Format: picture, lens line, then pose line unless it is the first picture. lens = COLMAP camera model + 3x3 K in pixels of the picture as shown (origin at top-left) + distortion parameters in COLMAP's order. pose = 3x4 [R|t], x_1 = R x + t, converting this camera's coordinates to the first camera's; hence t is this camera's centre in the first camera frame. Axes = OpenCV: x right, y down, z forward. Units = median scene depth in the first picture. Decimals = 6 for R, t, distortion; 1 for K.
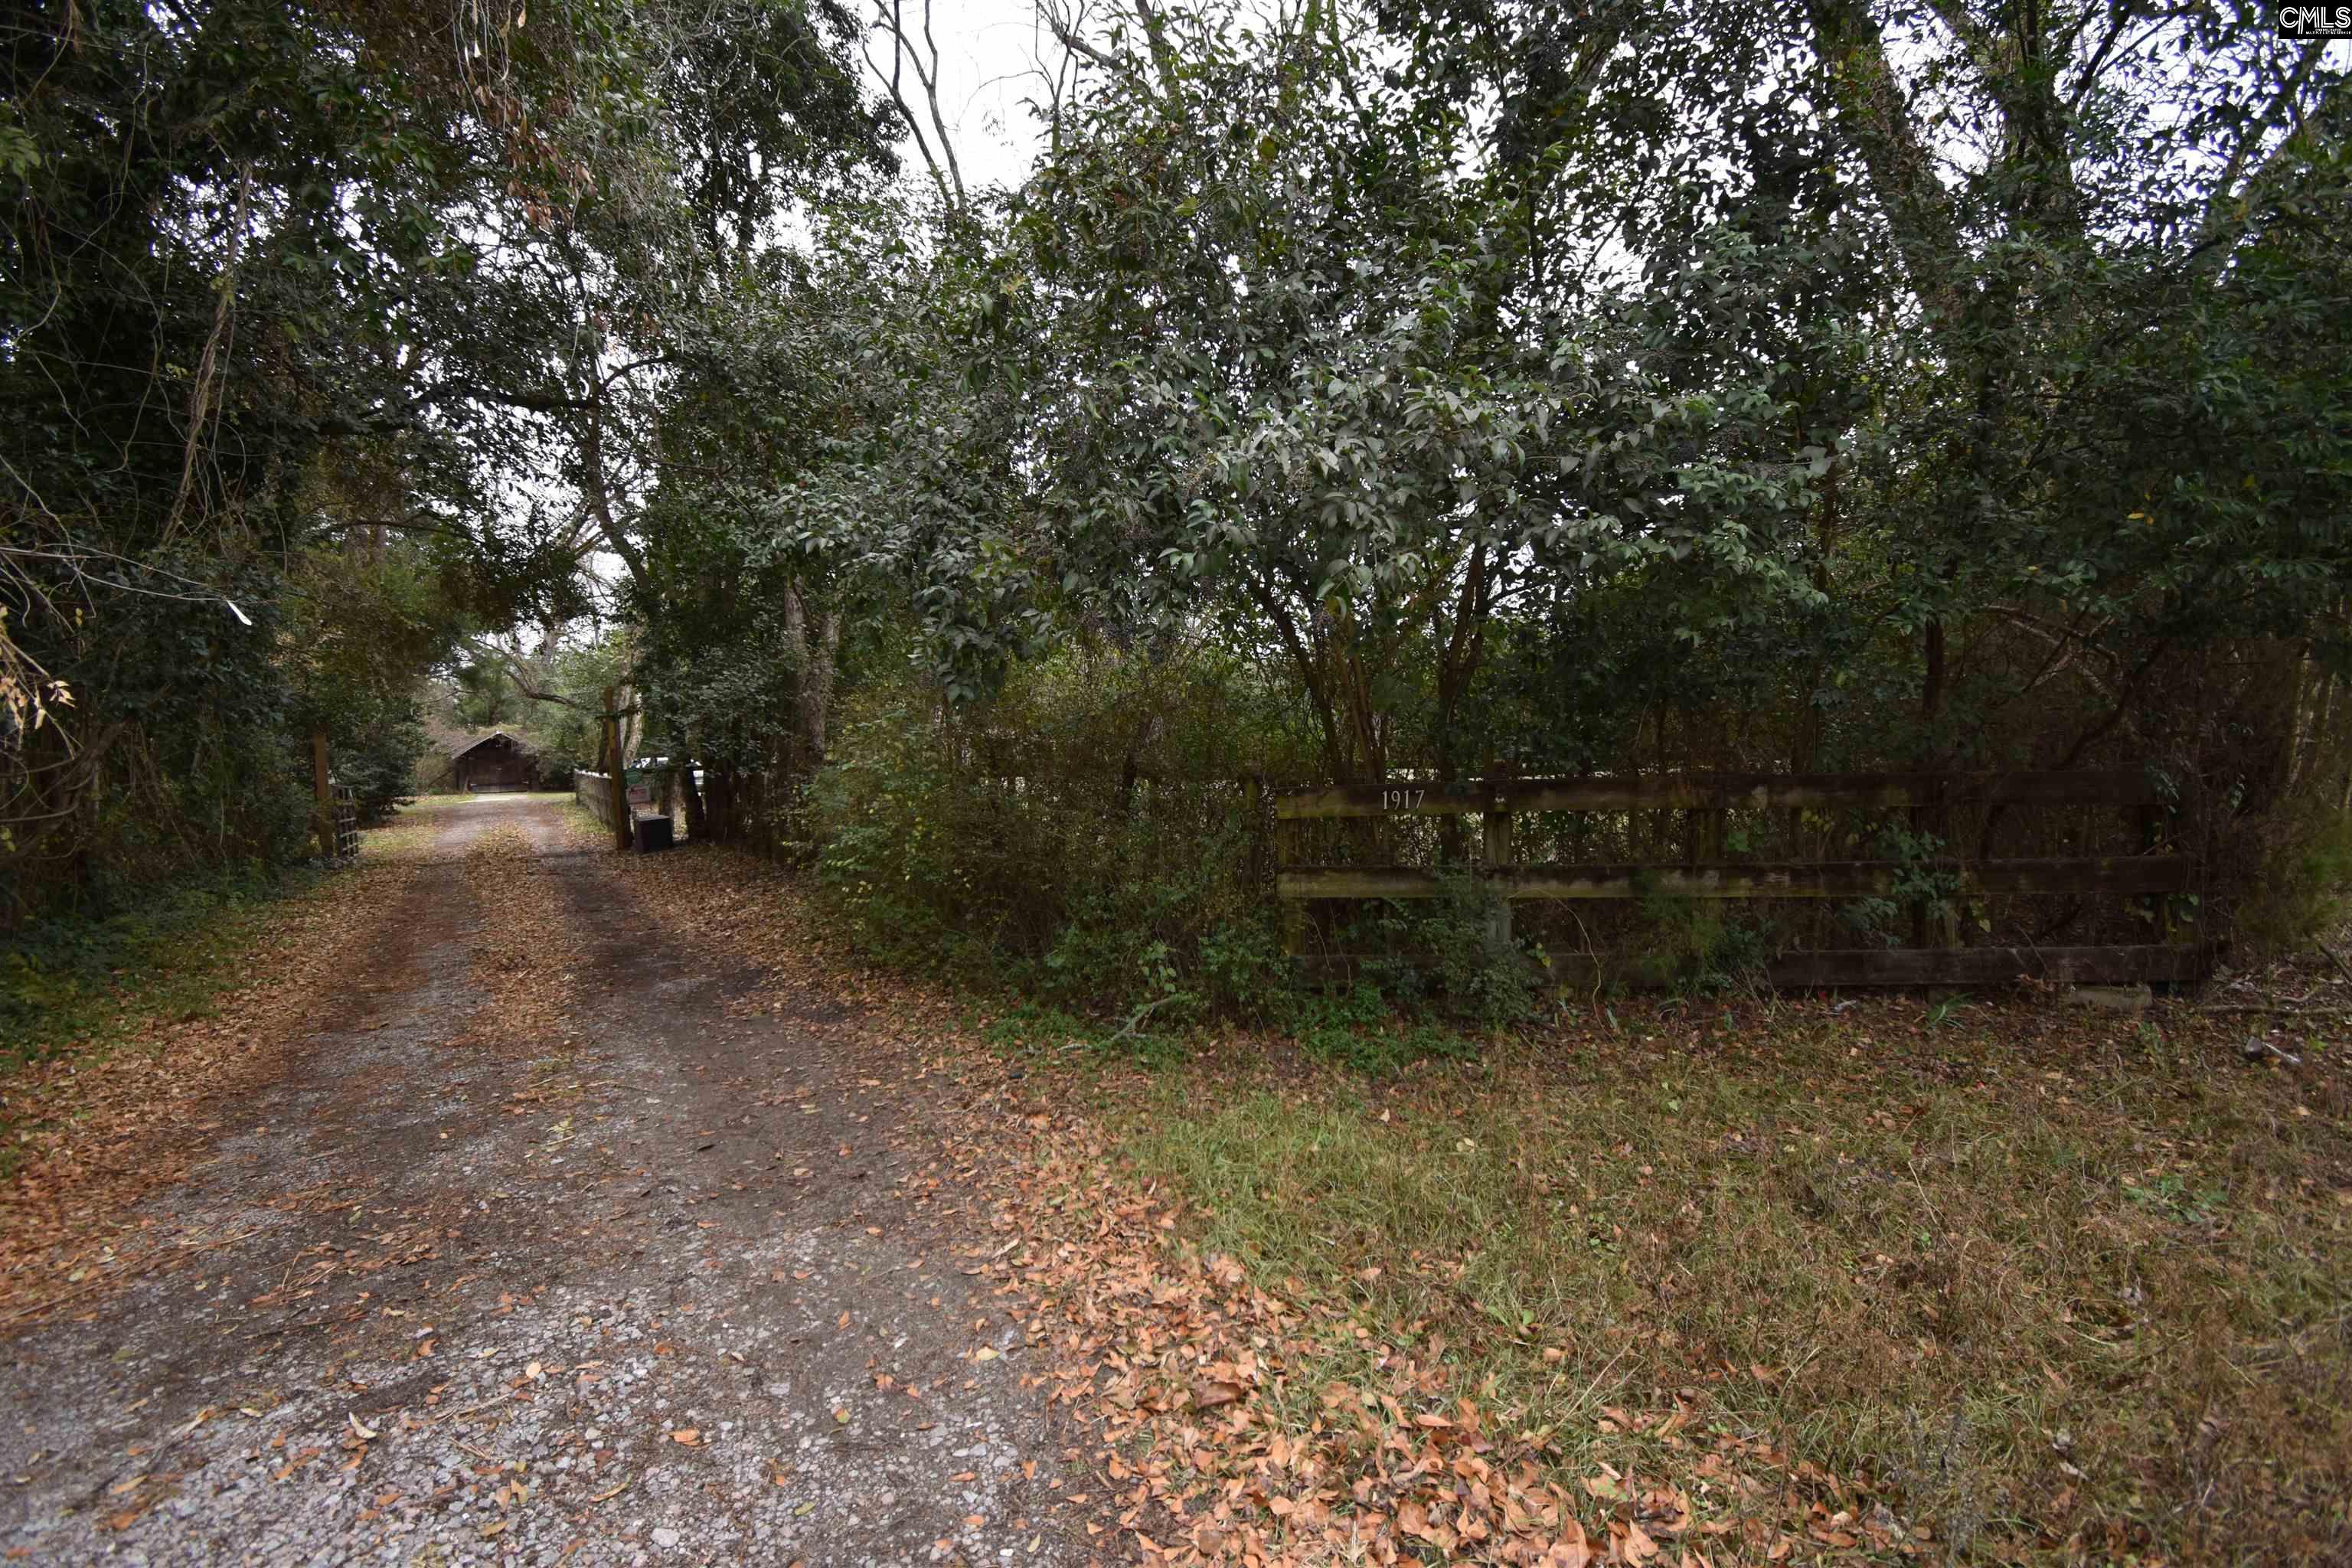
lens RADIAL K [[1033.6, 0, 1176.0], [0, 1033.6, 784.0], [0, 0, 1]] dist [0.021953, -0.026751]
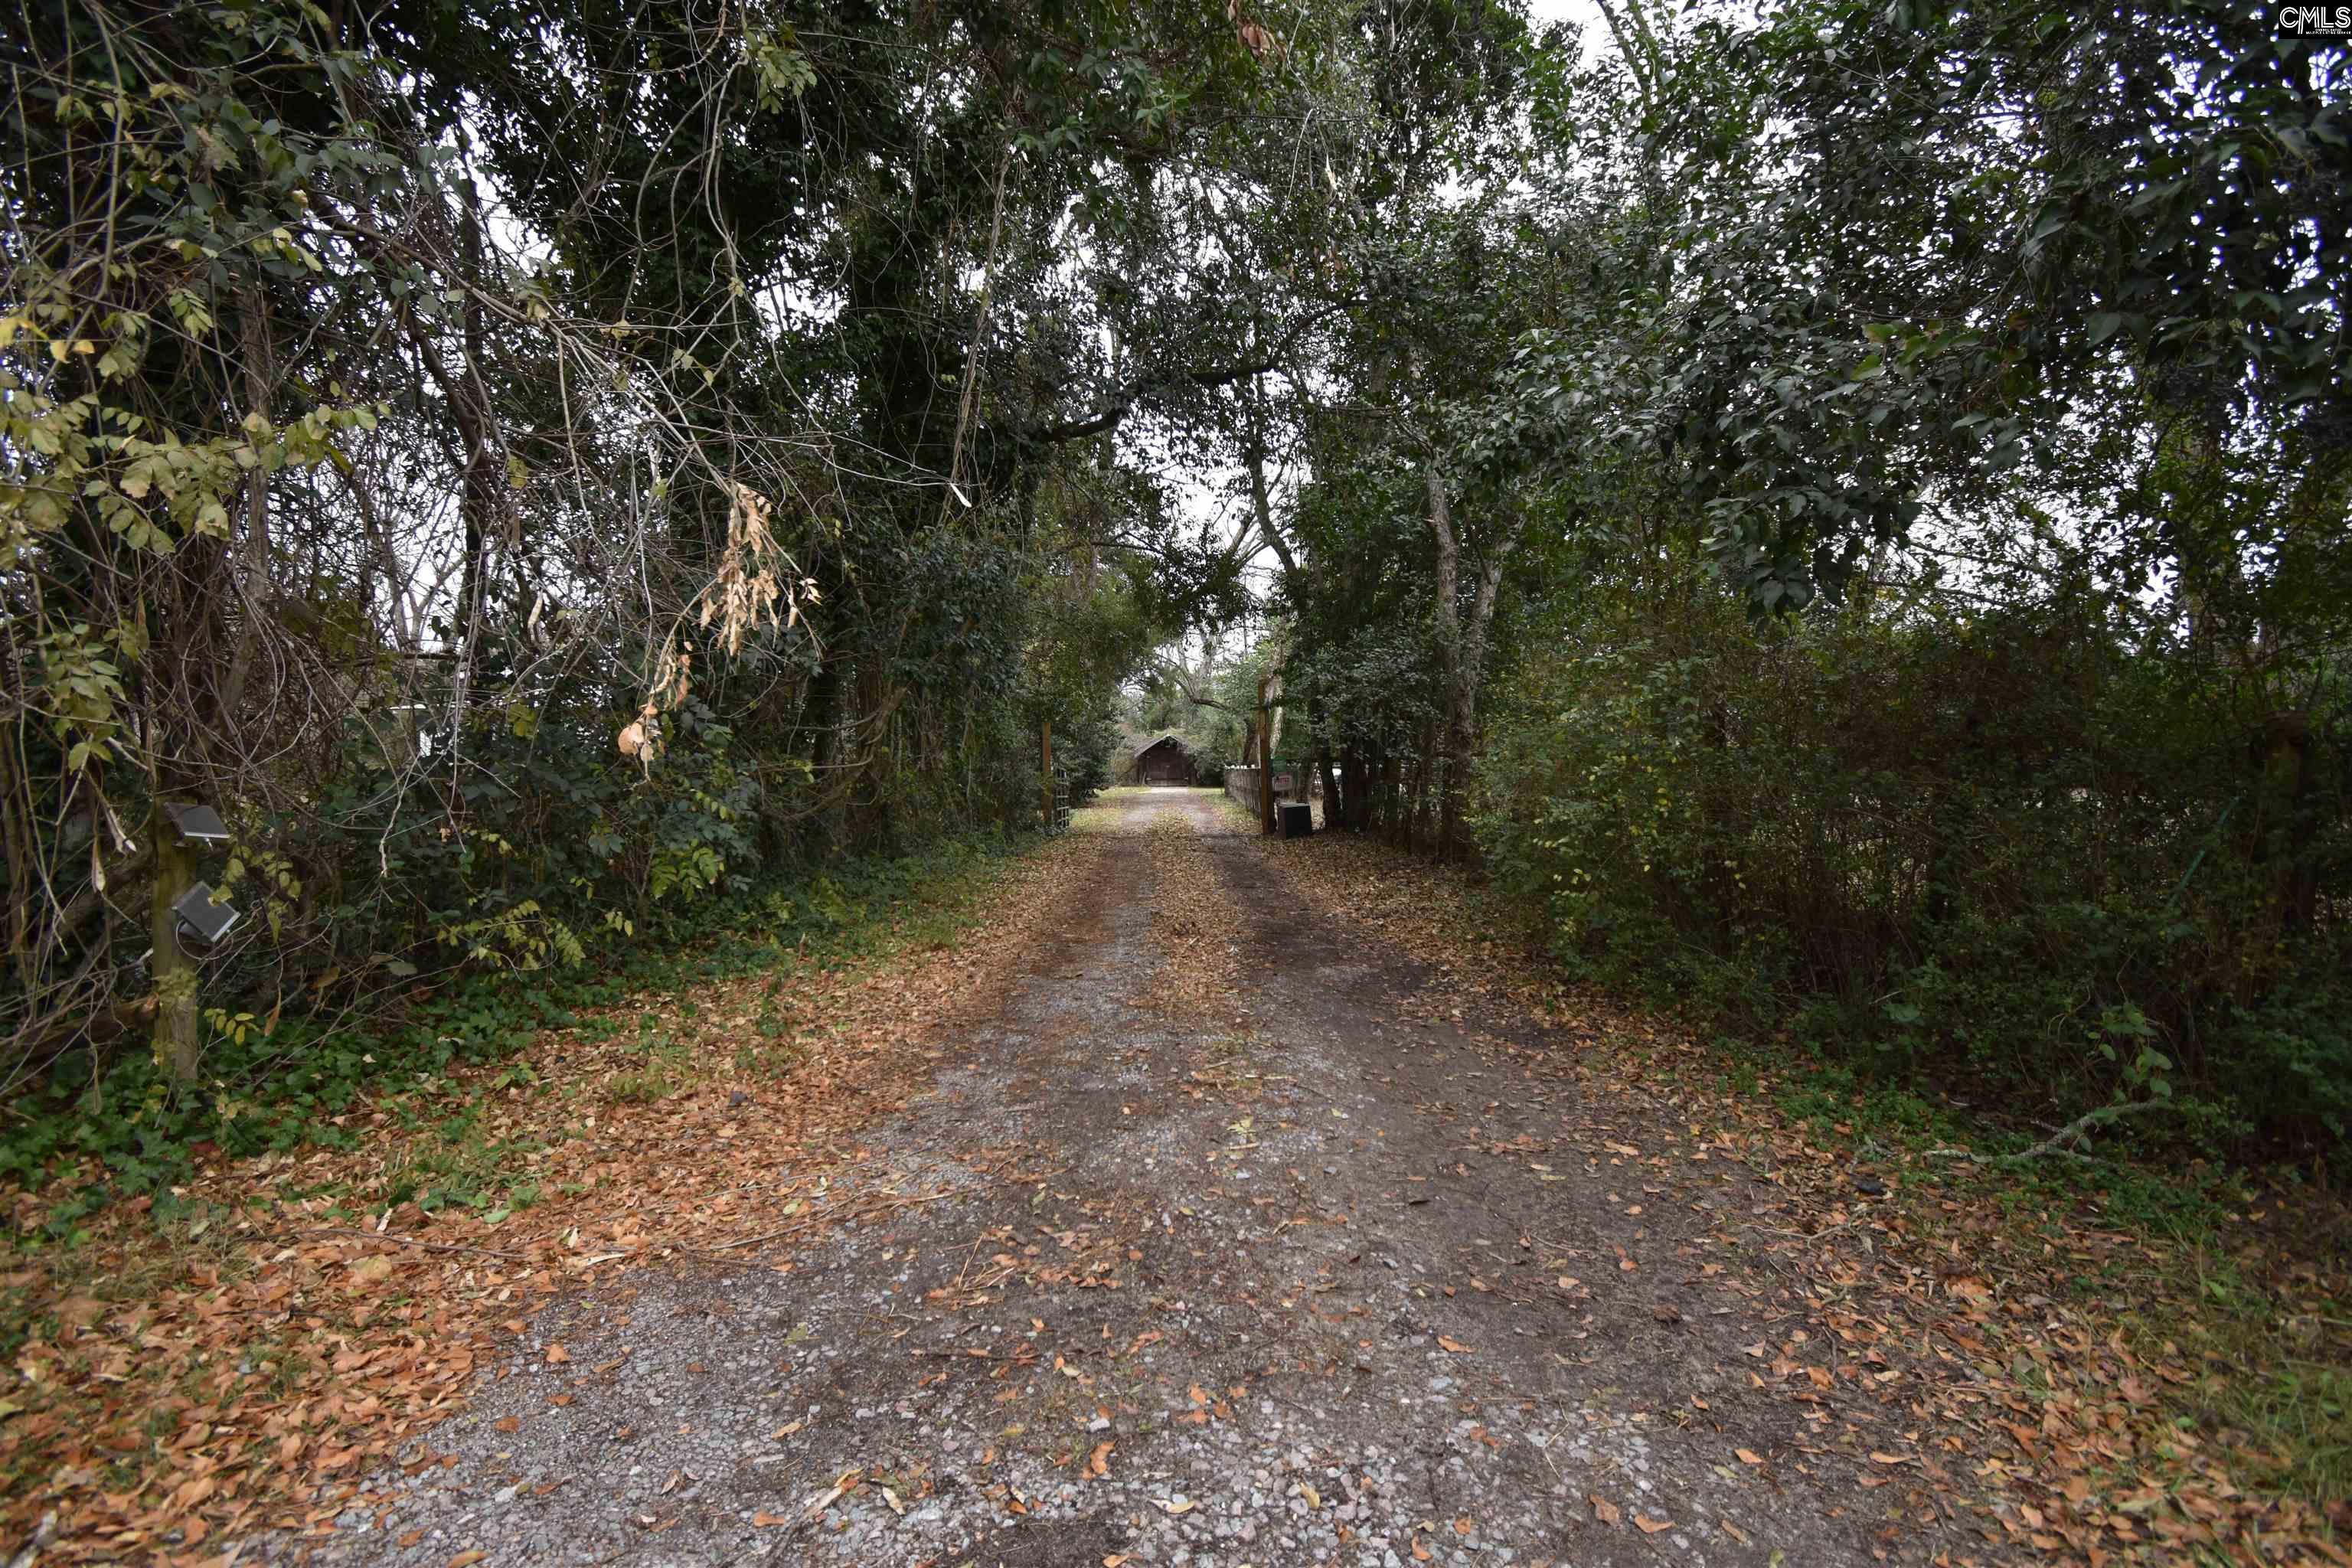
lens RADIAL K [[1033.6, 0, 1176.0], [0, 1033.6, 784.0], [0, 0, 1]] dist [0.021953, -0.026751]
pose [[0.842633, 0.030209, -0.537641, -0.153267], [-0.035560, 0.999367, 0.000420, 0.044024], [0.537313, 0.018765, 0.843174, 0.205031]]
